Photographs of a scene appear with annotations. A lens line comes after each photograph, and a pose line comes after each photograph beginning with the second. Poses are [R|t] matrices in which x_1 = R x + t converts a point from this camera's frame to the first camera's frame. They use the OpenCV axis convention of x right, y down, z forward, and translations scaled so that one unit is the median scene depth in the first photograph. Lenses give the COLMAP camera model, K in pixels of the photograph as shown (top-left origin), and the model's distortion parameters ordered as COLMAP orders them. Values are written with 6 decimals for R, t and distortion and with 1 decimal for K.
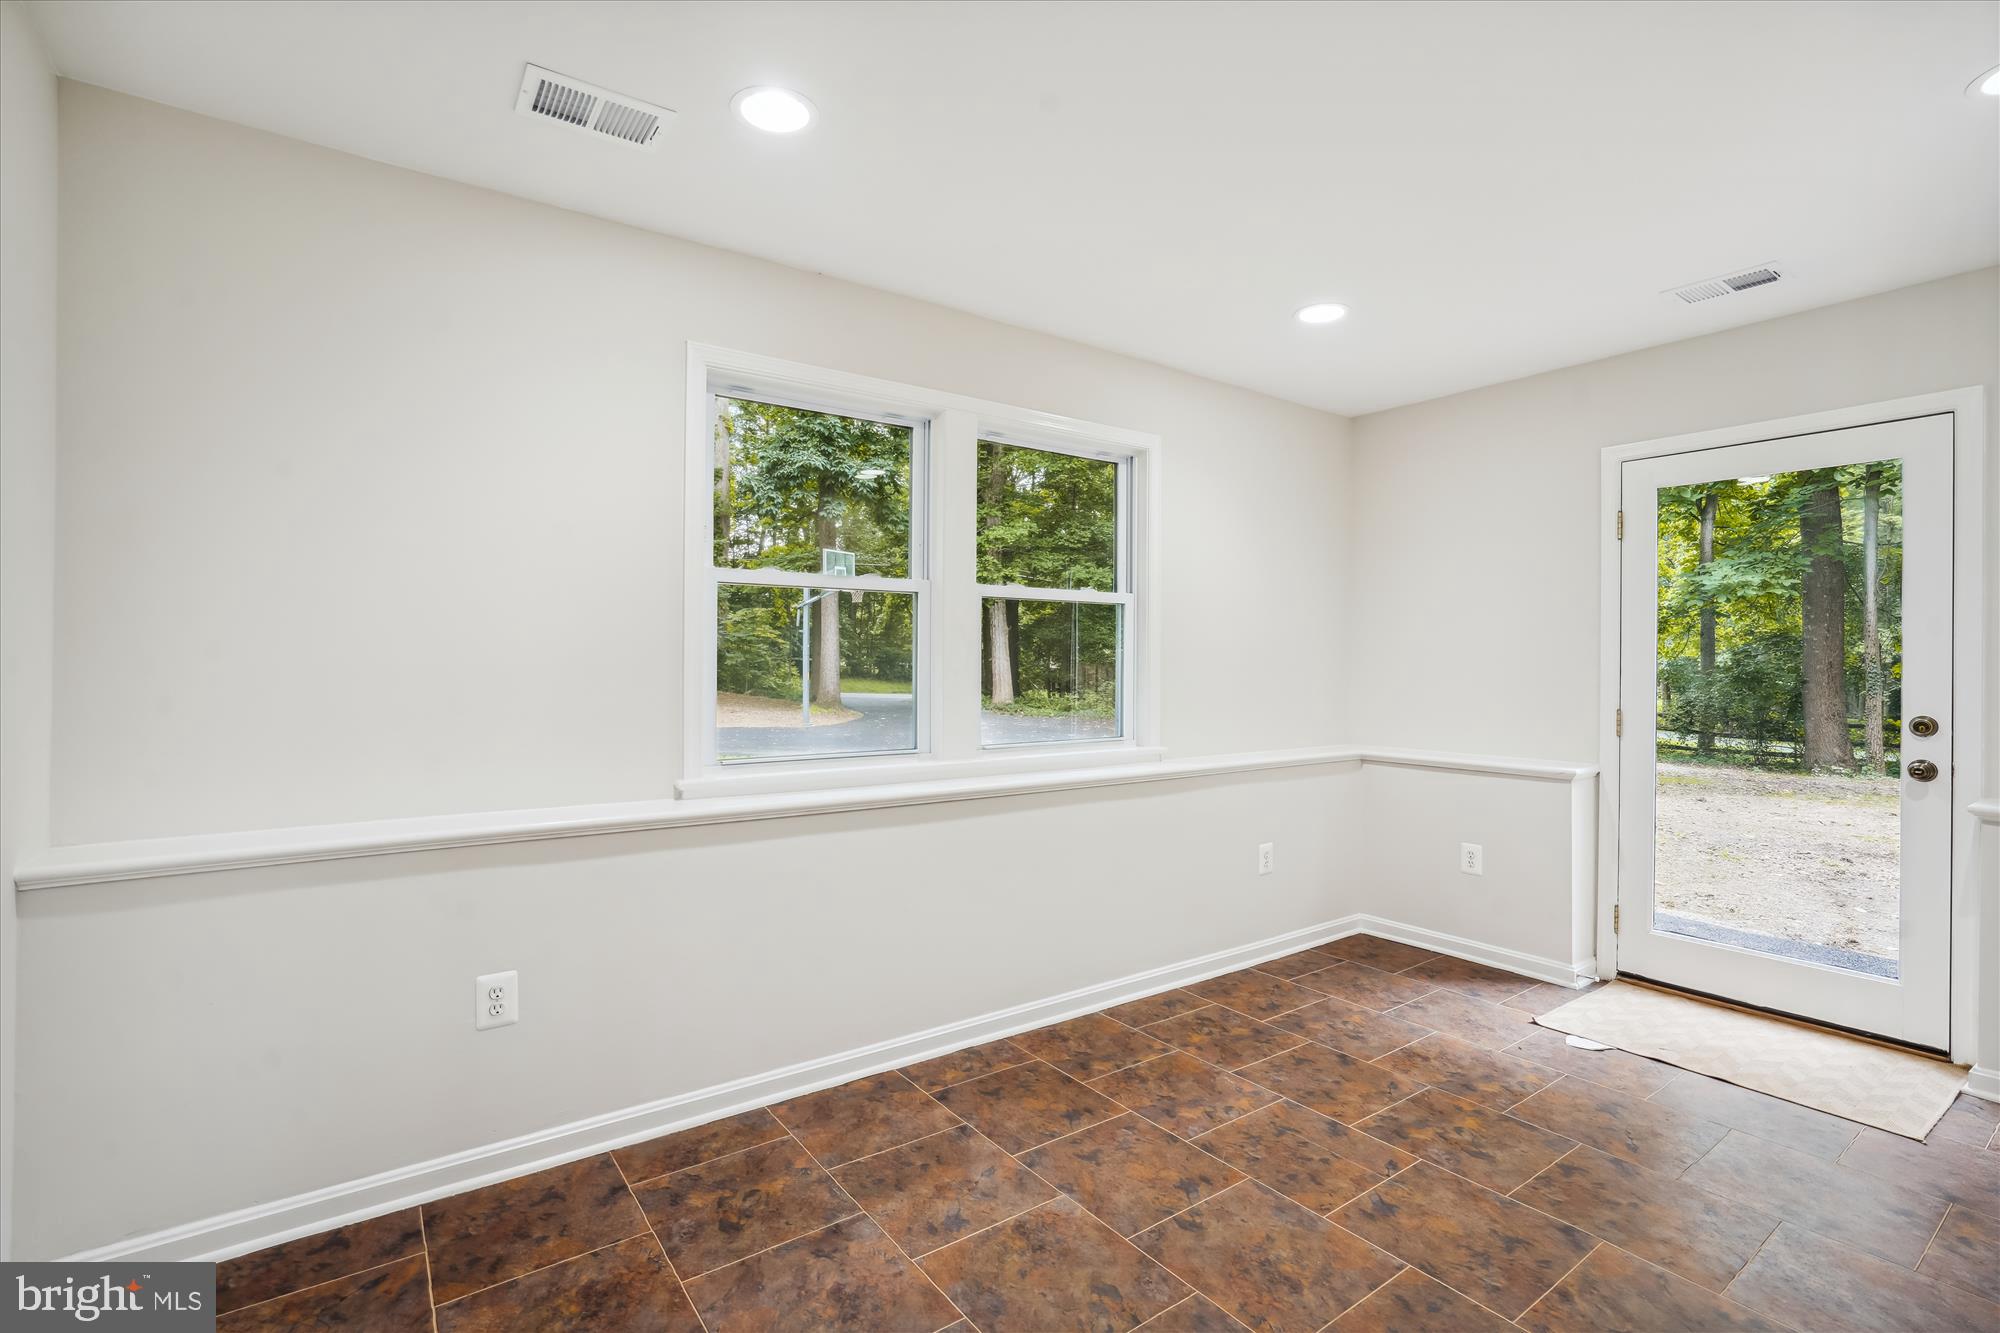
lens RADIAL K [[924.6, 0, 1008.4], [0, 924.6, 657.9], [0, 0, 1]] dist [-0.044868, 0.019822]
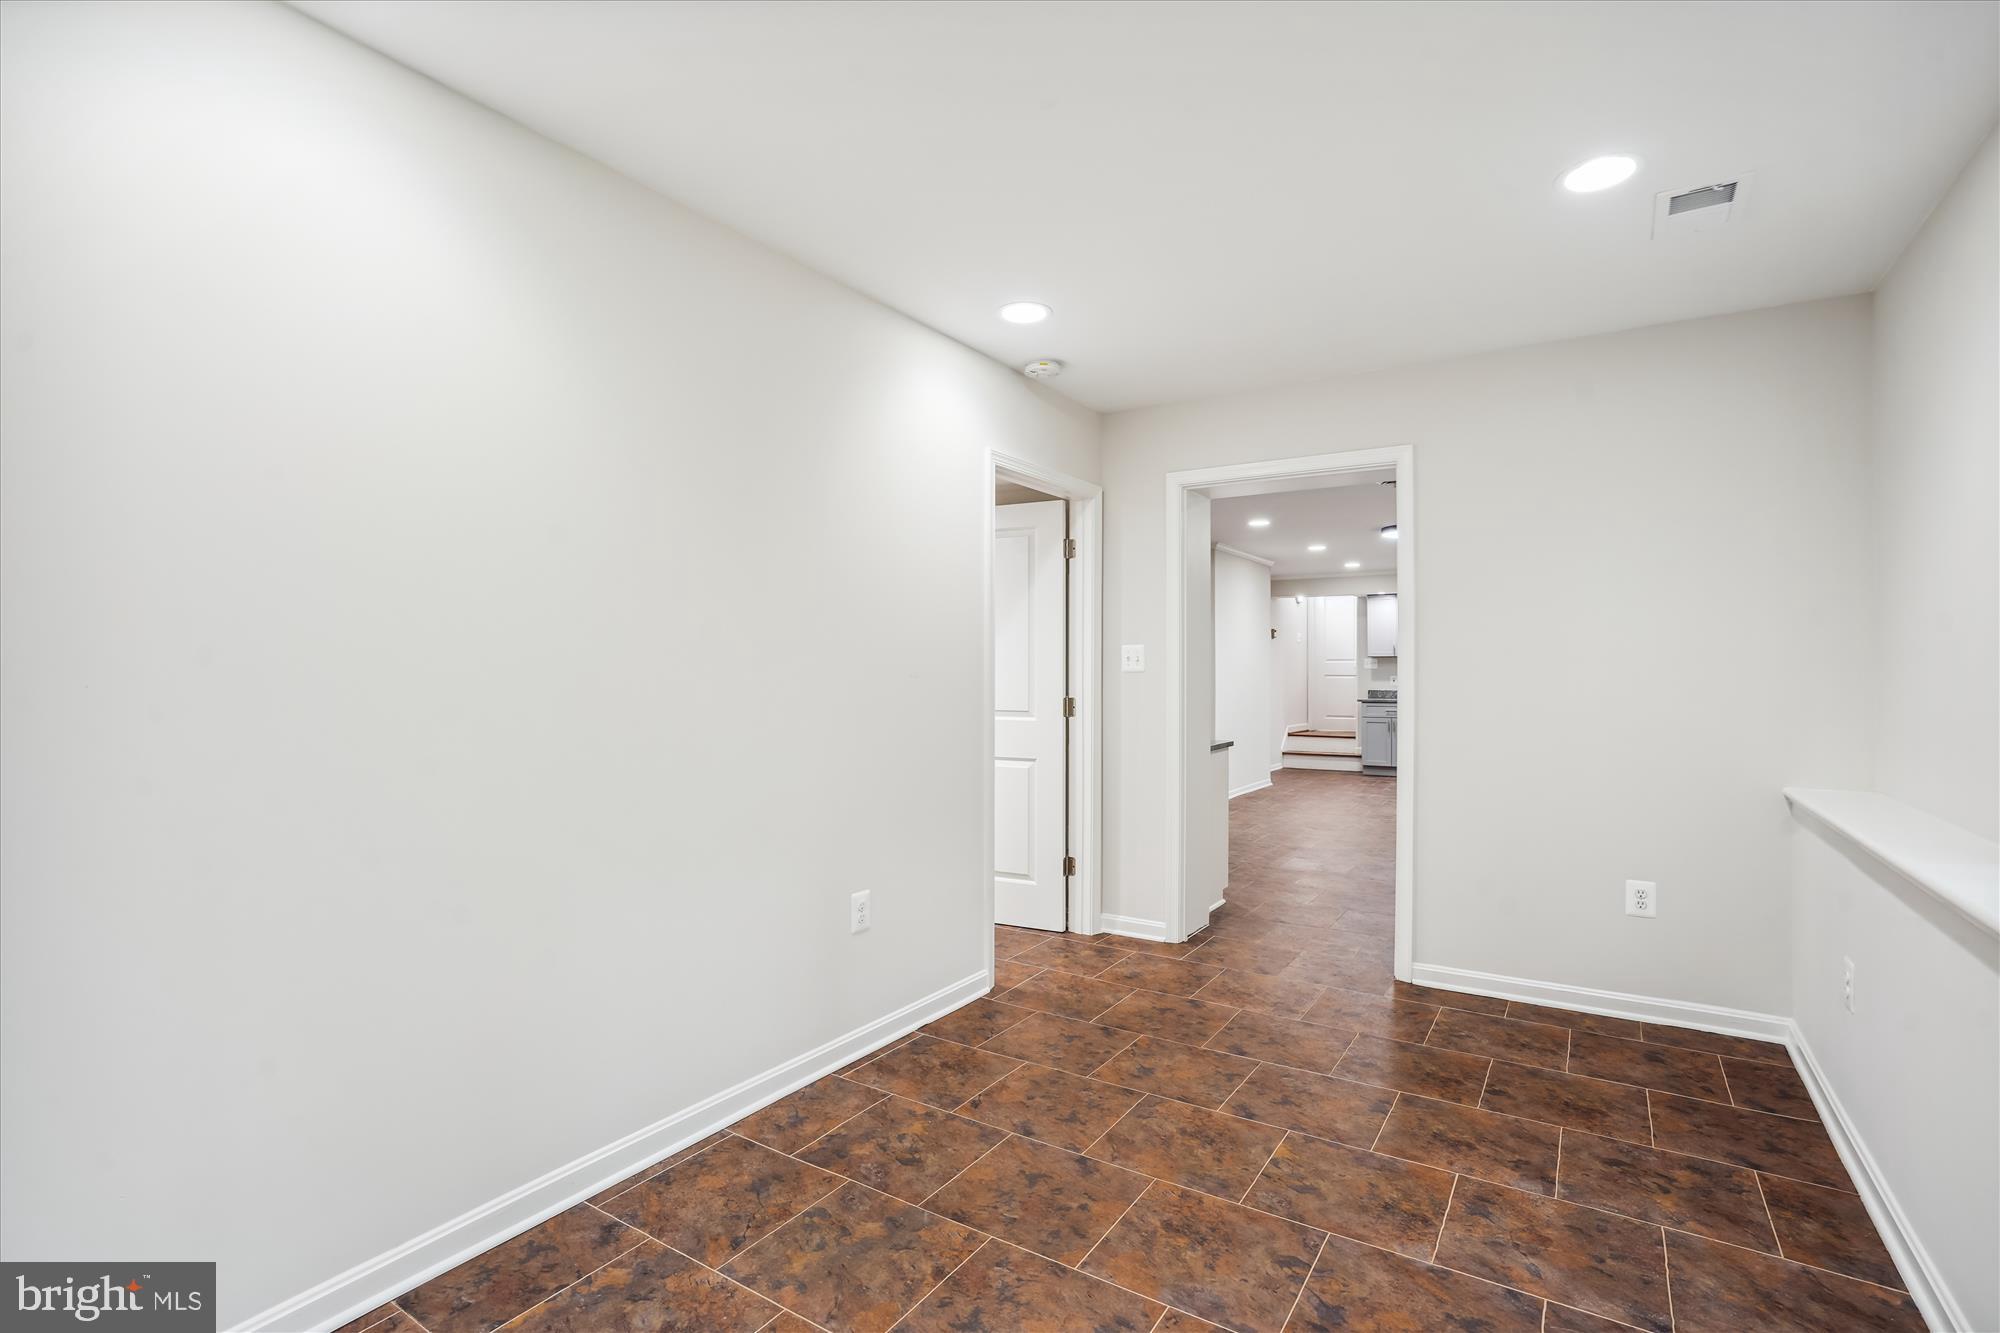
lens RADIAL K [[920.6, 0, 1002.6], [0, 920.6, 669.5], [0, 0, 1]] dist [-0.051548, 0.021817]
pose [[-0.936062, -0.004233, -0.351810, 0.842878], [-0.000781, 0.999950, -0.009952, 0.016530], [0.351835, -0.009041, -0.936018, 1.846362]]
